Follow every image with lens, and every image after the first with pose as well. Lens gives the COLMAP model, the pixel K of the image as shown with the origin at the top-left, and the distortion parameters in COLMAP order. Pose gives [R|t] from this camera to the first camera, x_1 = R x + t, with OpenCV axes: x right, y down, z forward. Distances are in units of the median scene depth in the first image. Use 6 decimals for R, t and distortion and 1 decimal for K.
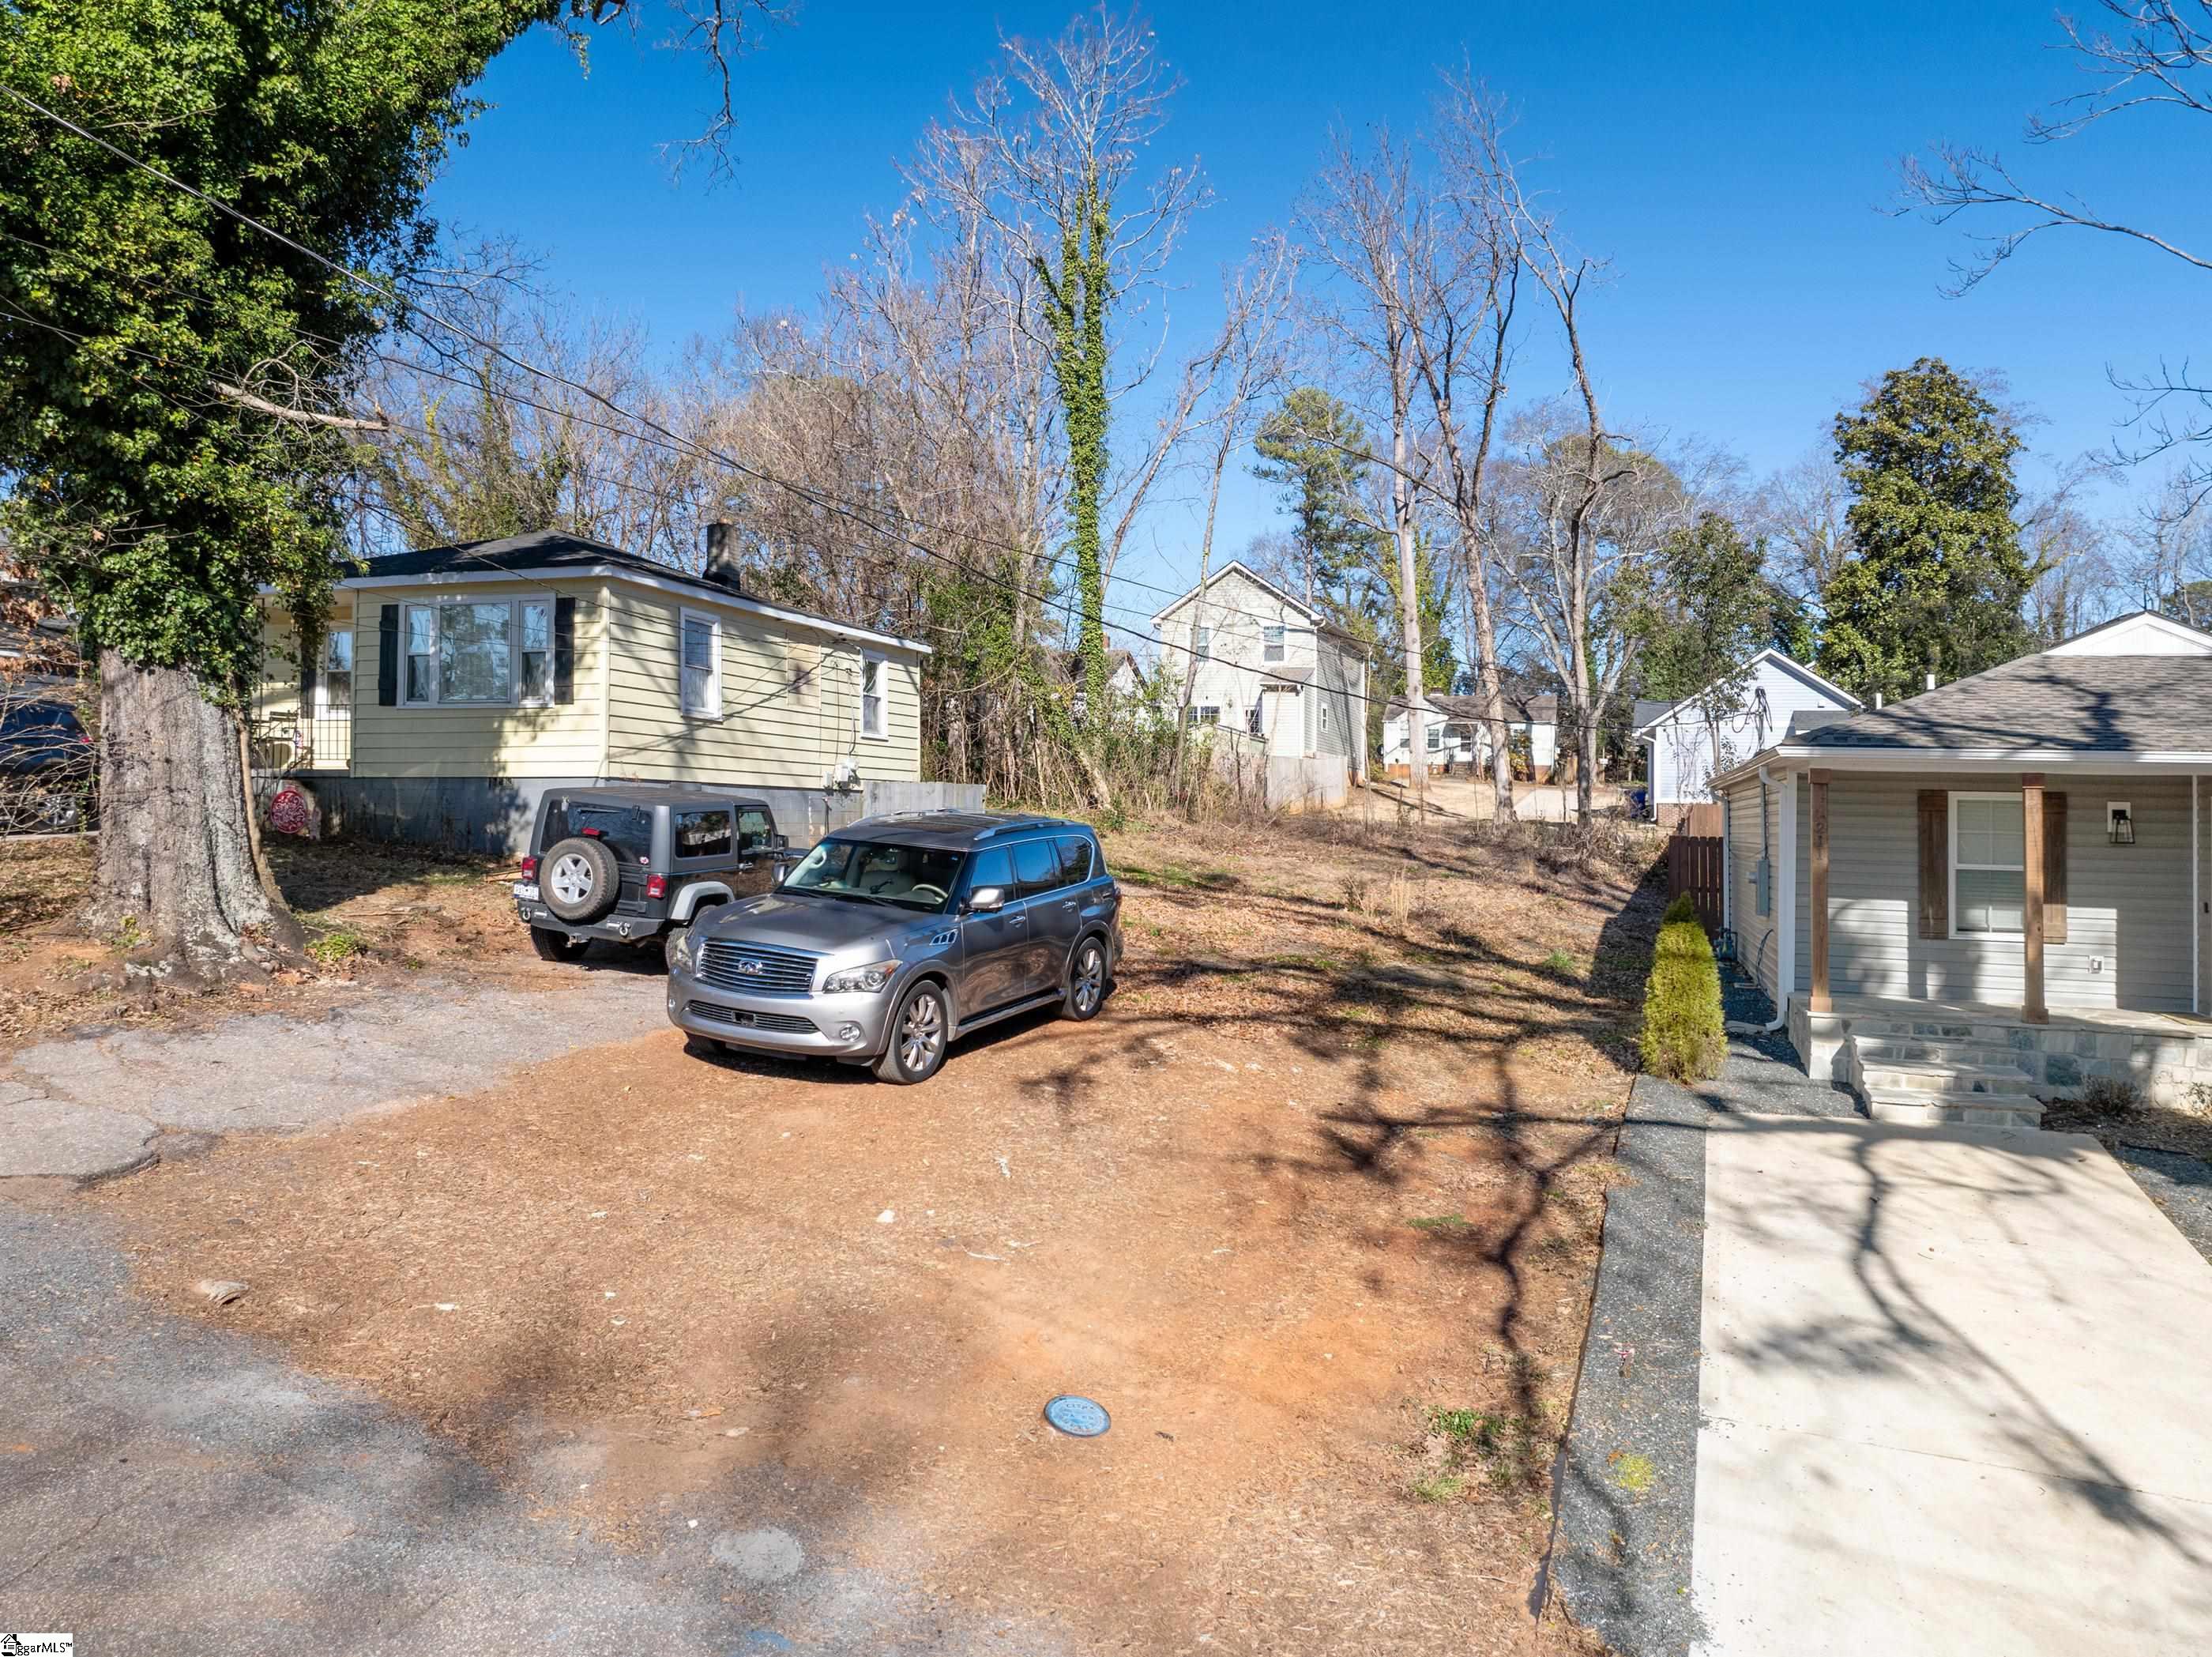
lens RADIAL K [[1621.7, 0, 1105.9], [0, 1621.7, 819.5], [0, 0, 1]] dist [-0.038384, -0.005494]
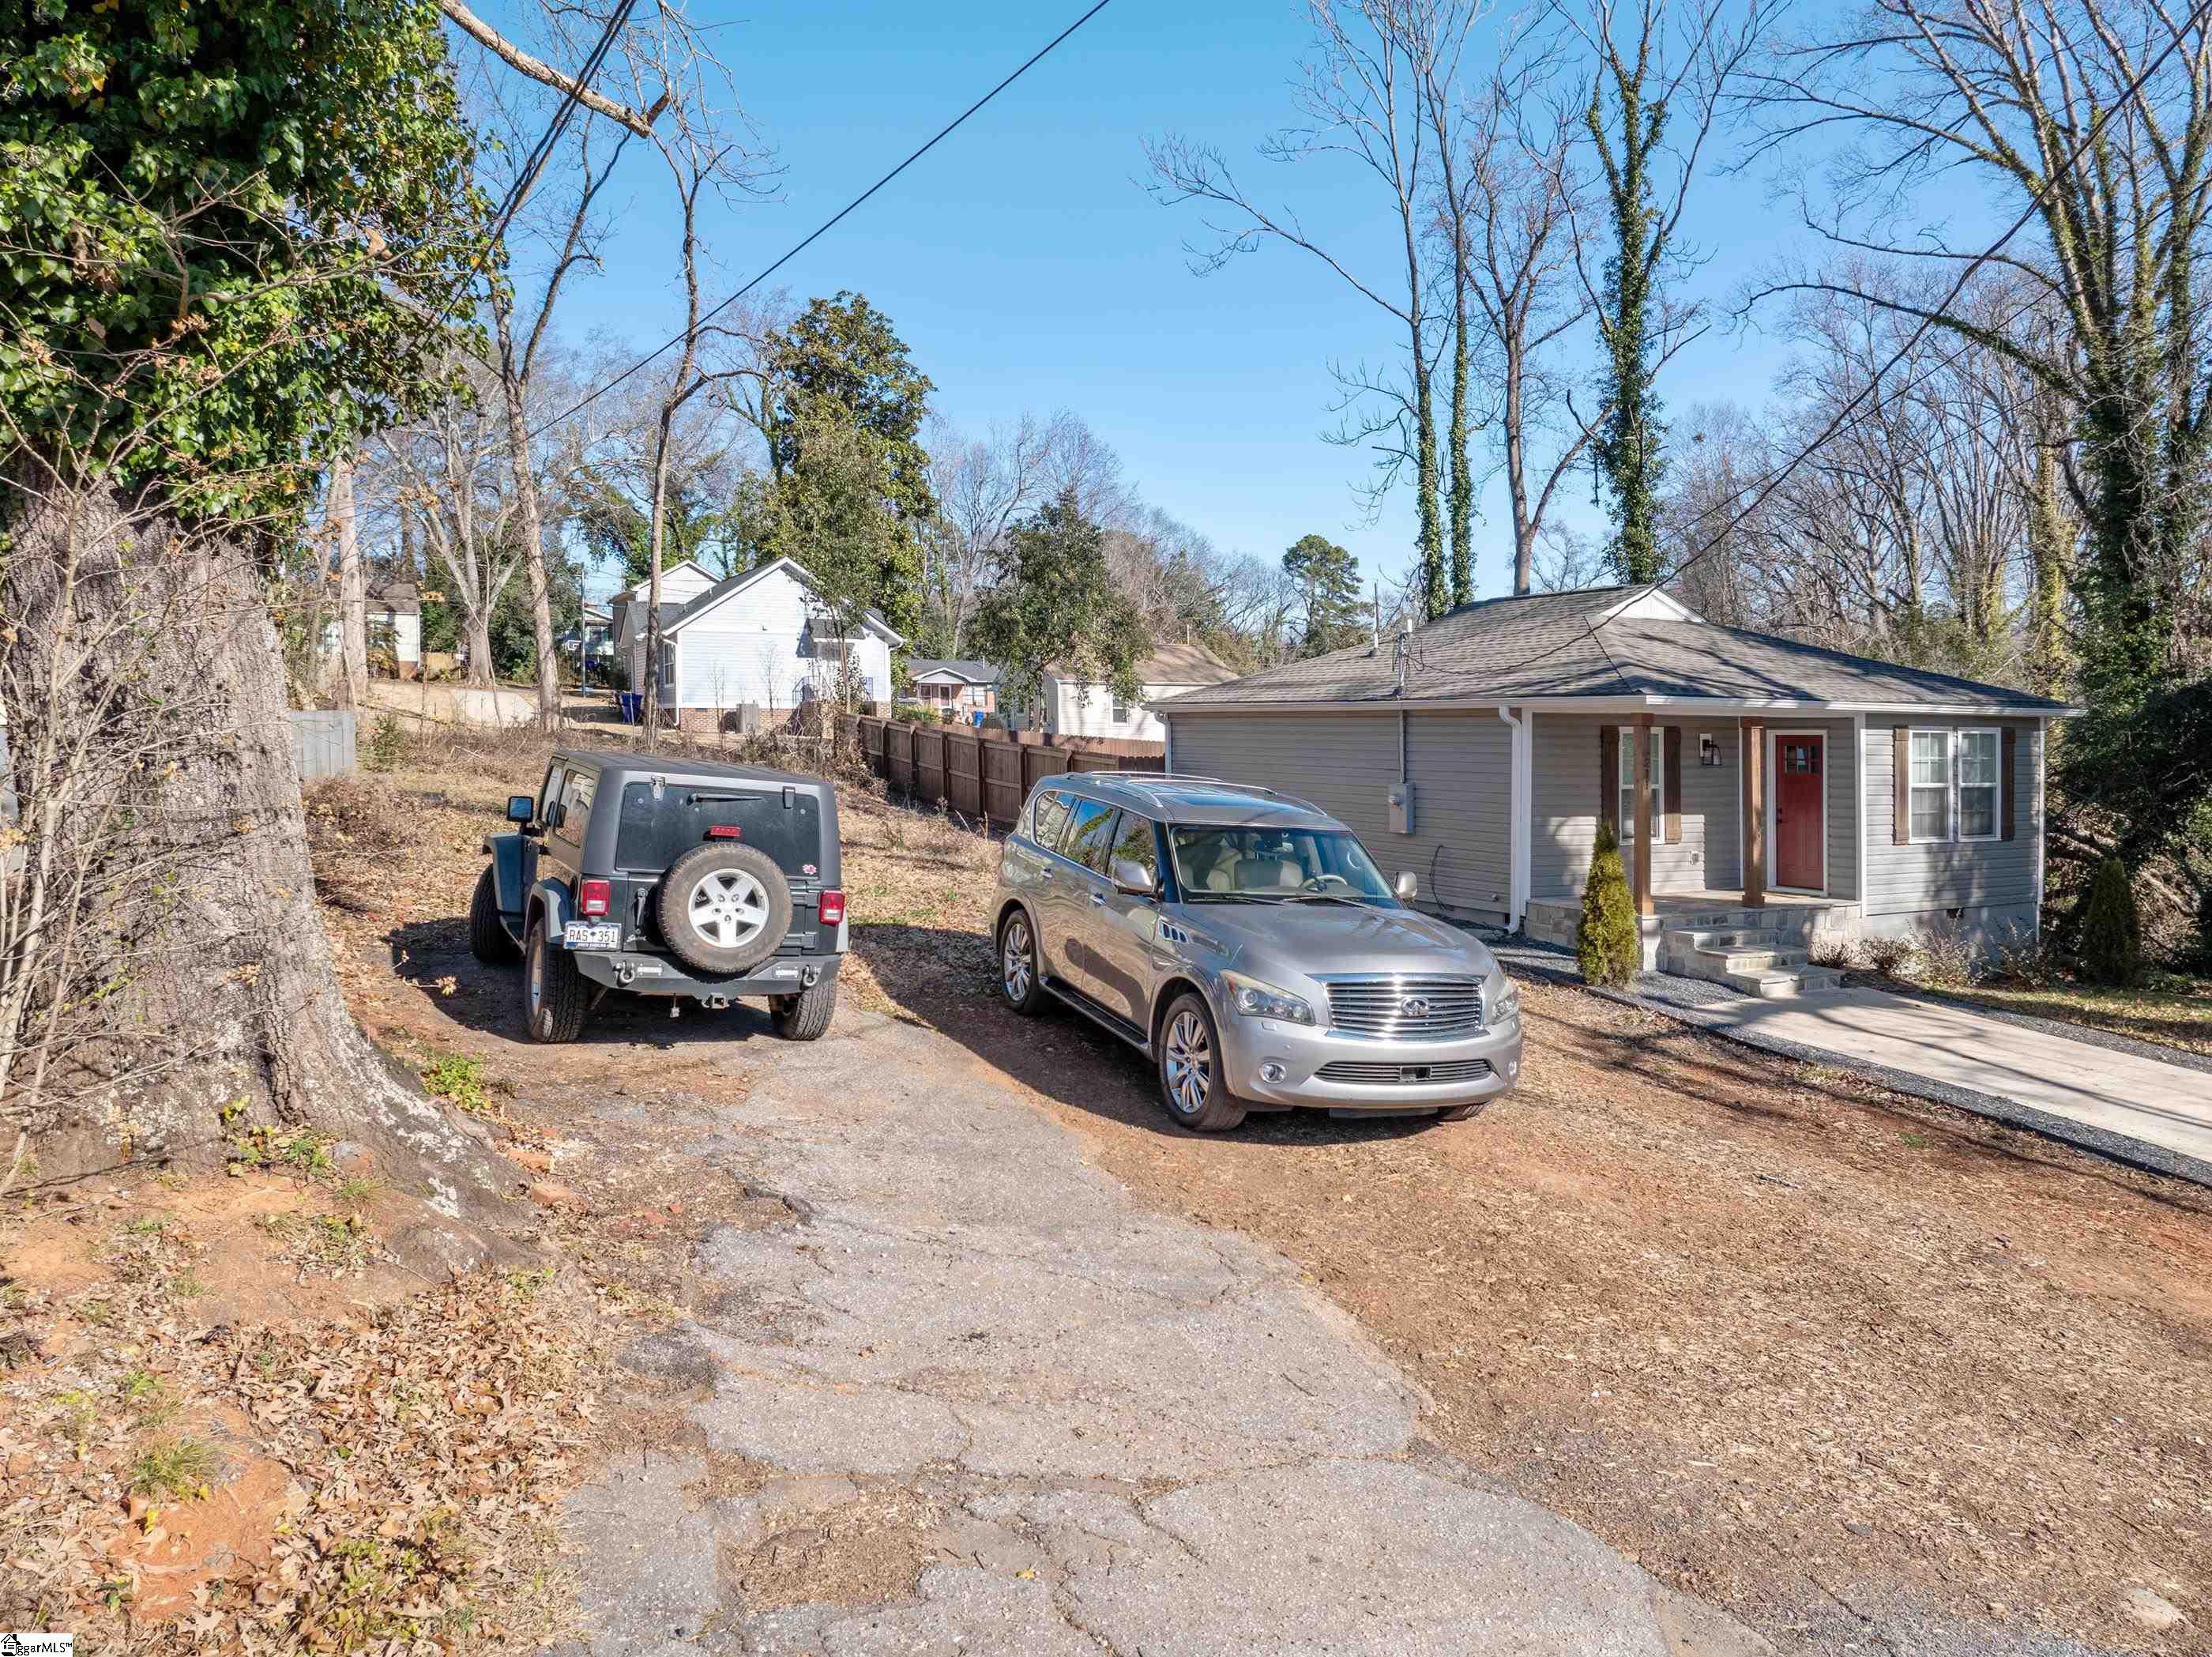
lens RADIAL K [[1616.4, 0, 1111.9], [0, 1616.4, 782.6], [0, 0, 1]] dist [-0.032540, -0.011011]
pose [[0.677689, -0.043192, 0.734079, -0.508258], [0.007895, 0.998643, 0.051470, -0.032259], [-0.735306, -0.029086, 0.677111, 0.343017]]
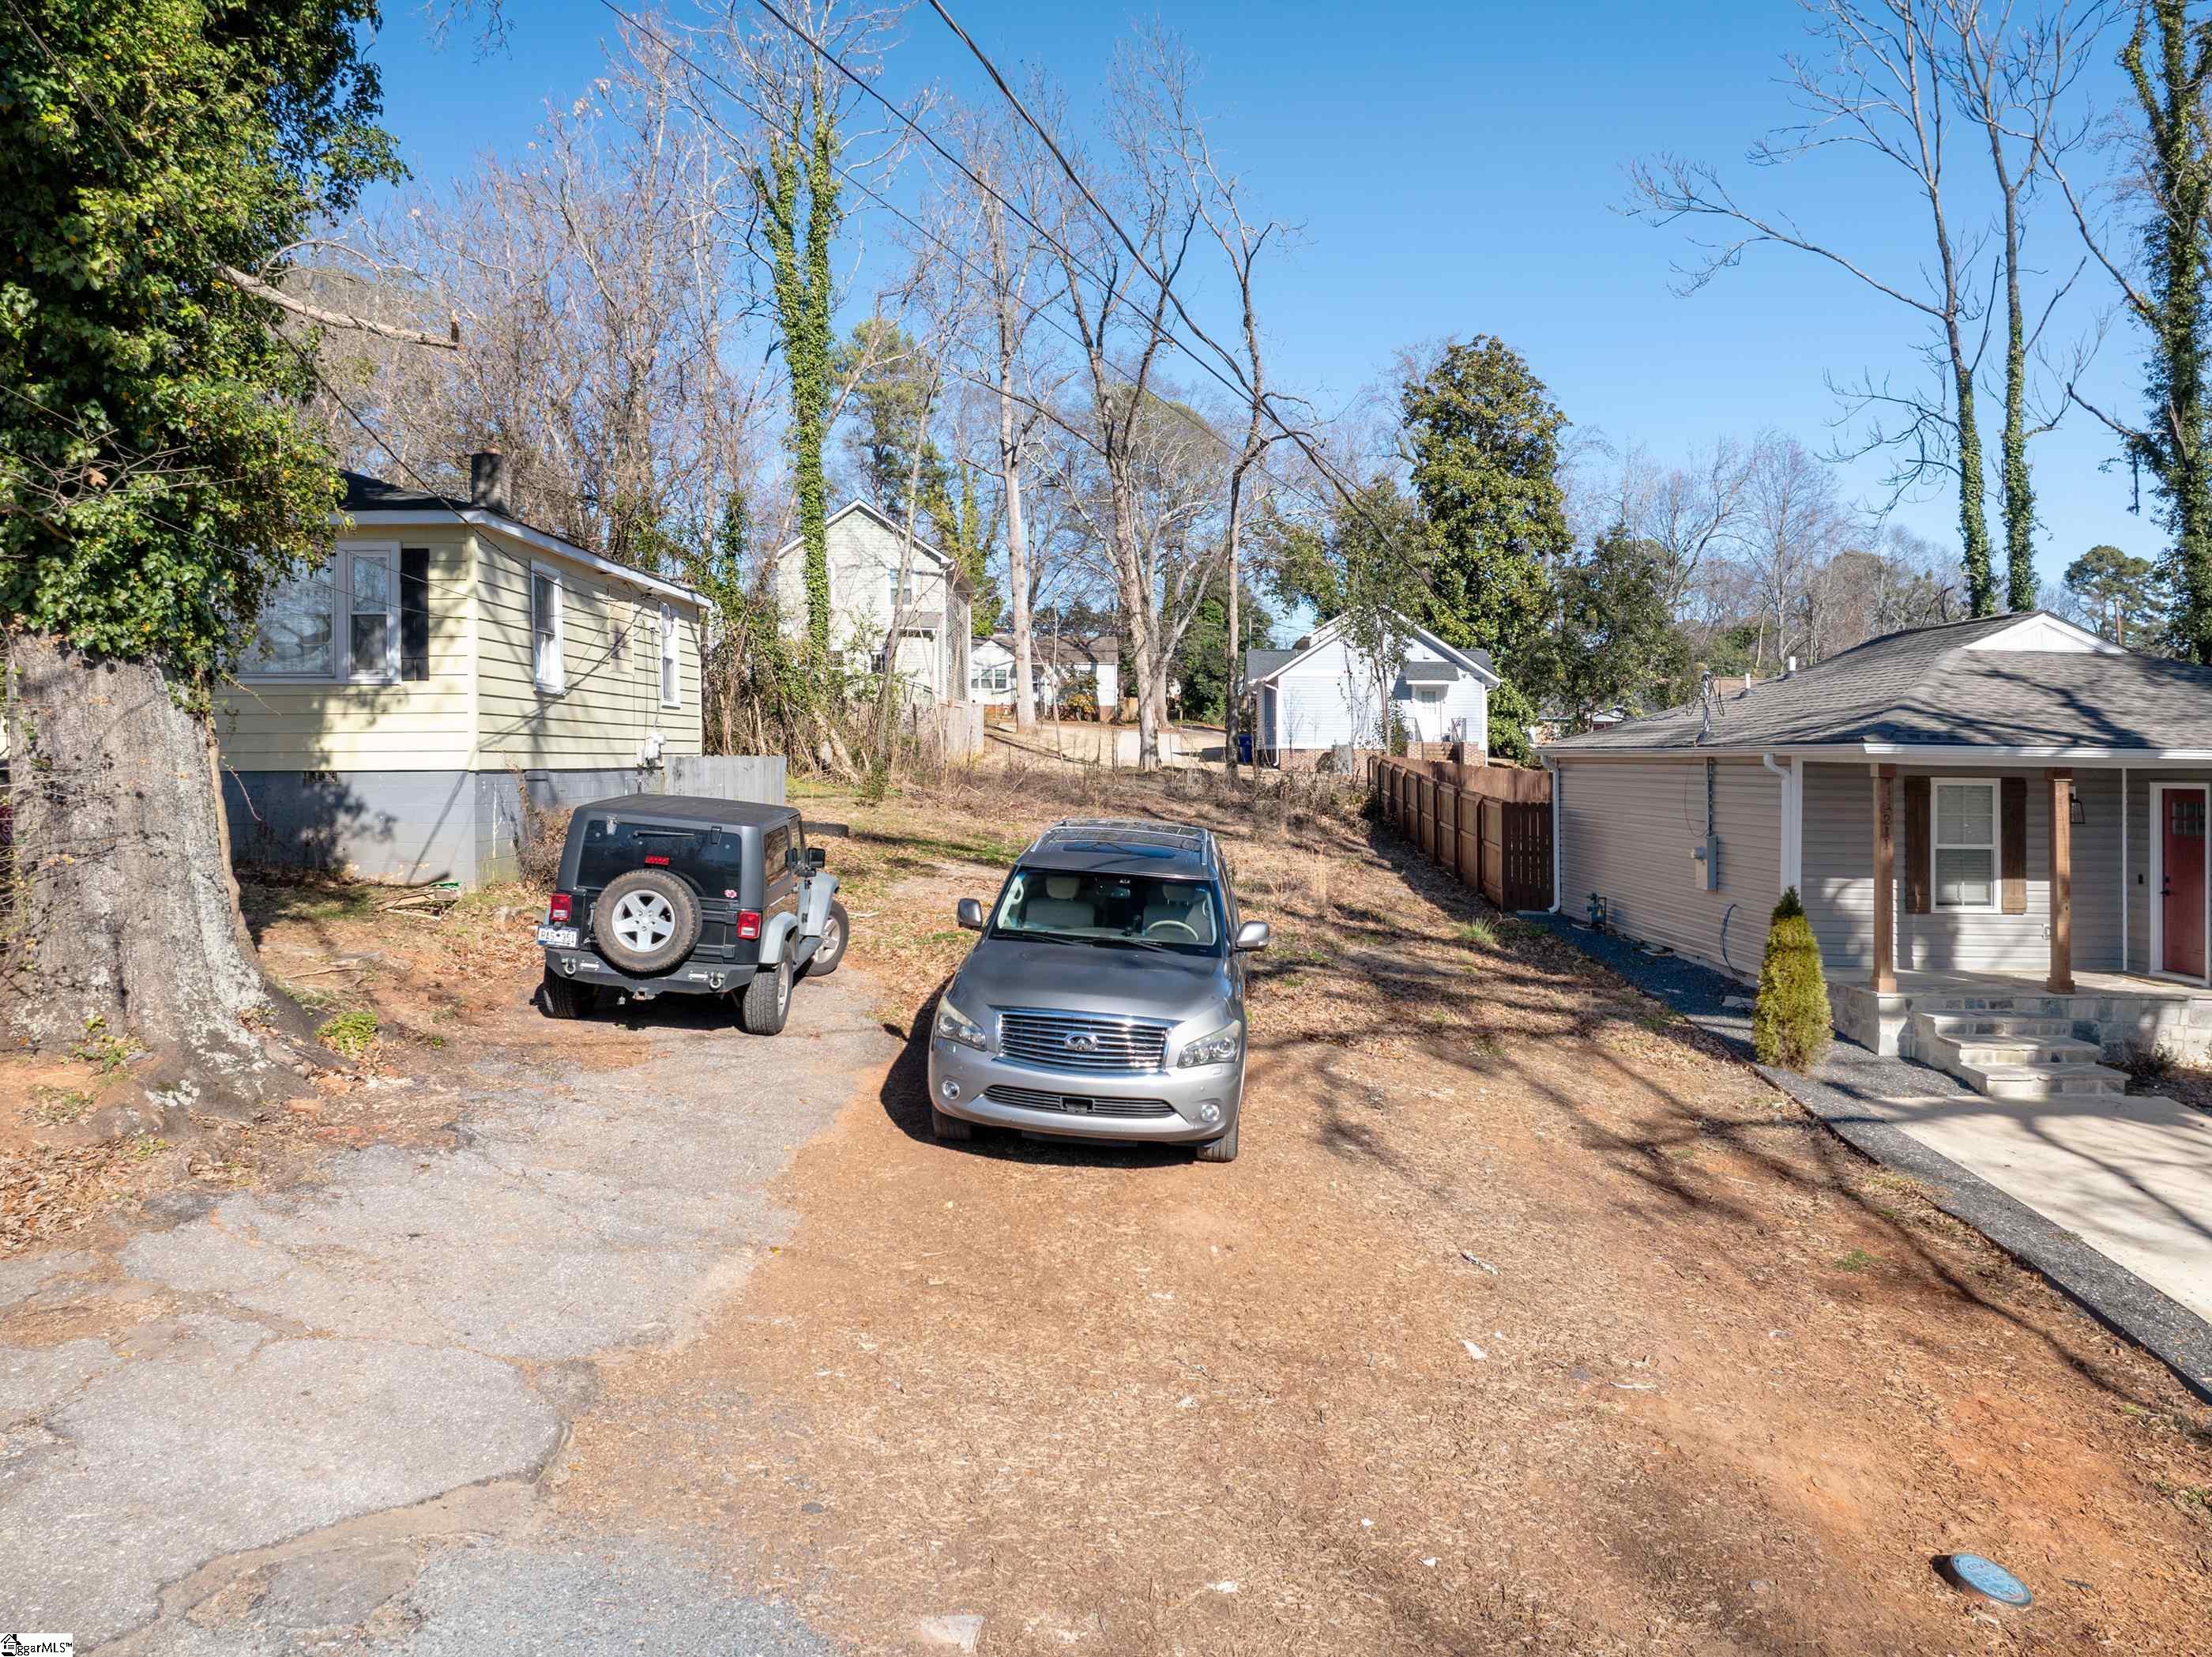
lens RADIAL K [[1616.4, 0, 1111.9], [0, 1616.4, 782.6], [0, 0, 1]] dist [-0.032540, -0.011011]
pose [[0.942397, -0.018684, 0.333975, -0.278291], [0.011322, 0.999648, 0.023979, -0.035860], [-0.334306, -0.018816, 0.942277, 0.125915]]
